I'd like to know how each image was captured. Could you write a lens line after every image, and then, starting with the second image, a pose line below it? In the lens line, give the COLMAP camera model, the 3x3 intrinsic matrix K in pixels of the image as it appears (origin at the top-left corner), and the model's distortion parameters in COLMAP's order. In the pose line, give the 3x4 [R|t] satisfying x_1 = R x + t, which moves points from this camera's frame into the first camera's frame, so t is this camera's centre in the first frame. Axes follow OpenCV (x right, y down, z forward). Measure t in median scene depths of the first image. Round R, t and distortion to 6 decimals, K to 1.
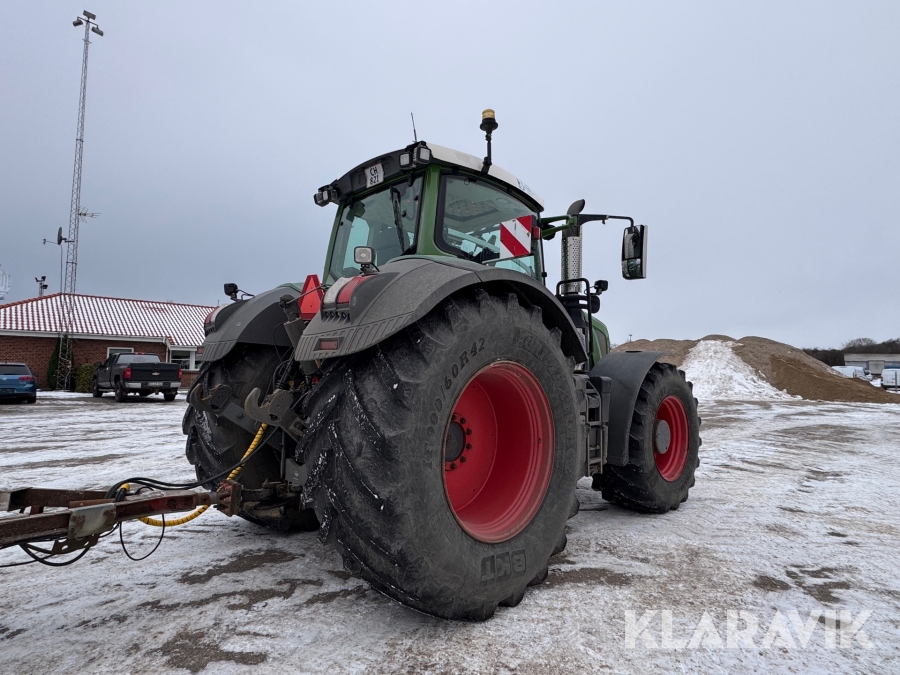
lens RADIAL K [[477.8, 0, 451.6], [0, 477.8, 345.8], [0, 0, 1]] dist [-0.009992, 0.000365]
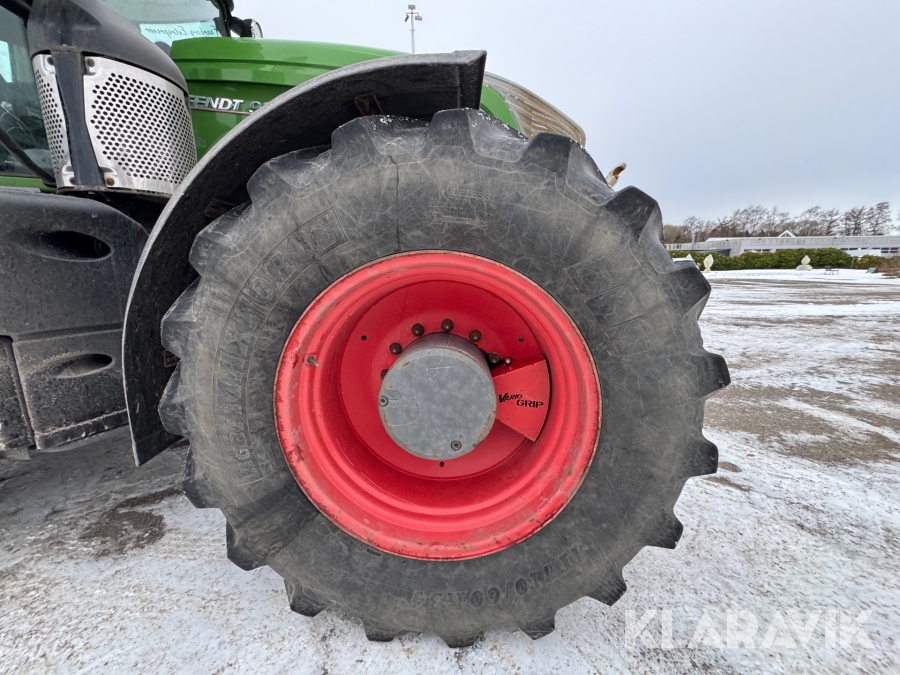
lens RADIAL K [[358.6, 0, 448.5], [0, 358.6, 339.2], [0, 0, 1]] dist [-0.005988, 0.001135]
pose [[0.719927, 0.106108, -0.685891, 0.804915], [0.058778, 0.975373, 0.212585, 0.148372], [0.691556, -0.193361, 0.695961, 1.178747]]
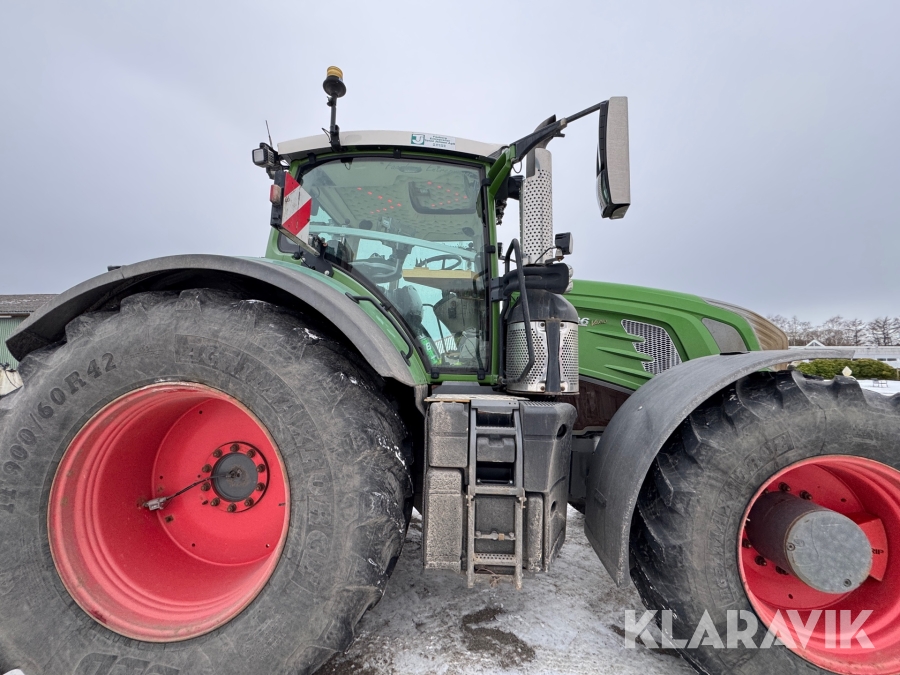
lens RADIAL K [[358.6, 0, 446.1], [0, 358.6, 337.9], [0, 0, 1]] dist [-0.005988, 0.001135]
pose [[0.682912, -0.076798, -0.726452, 0.623842], [0.041038, 0.996921, -0.066812, 0.013587], [0.729347, 0.015814, 0.683962, 0.727832]]
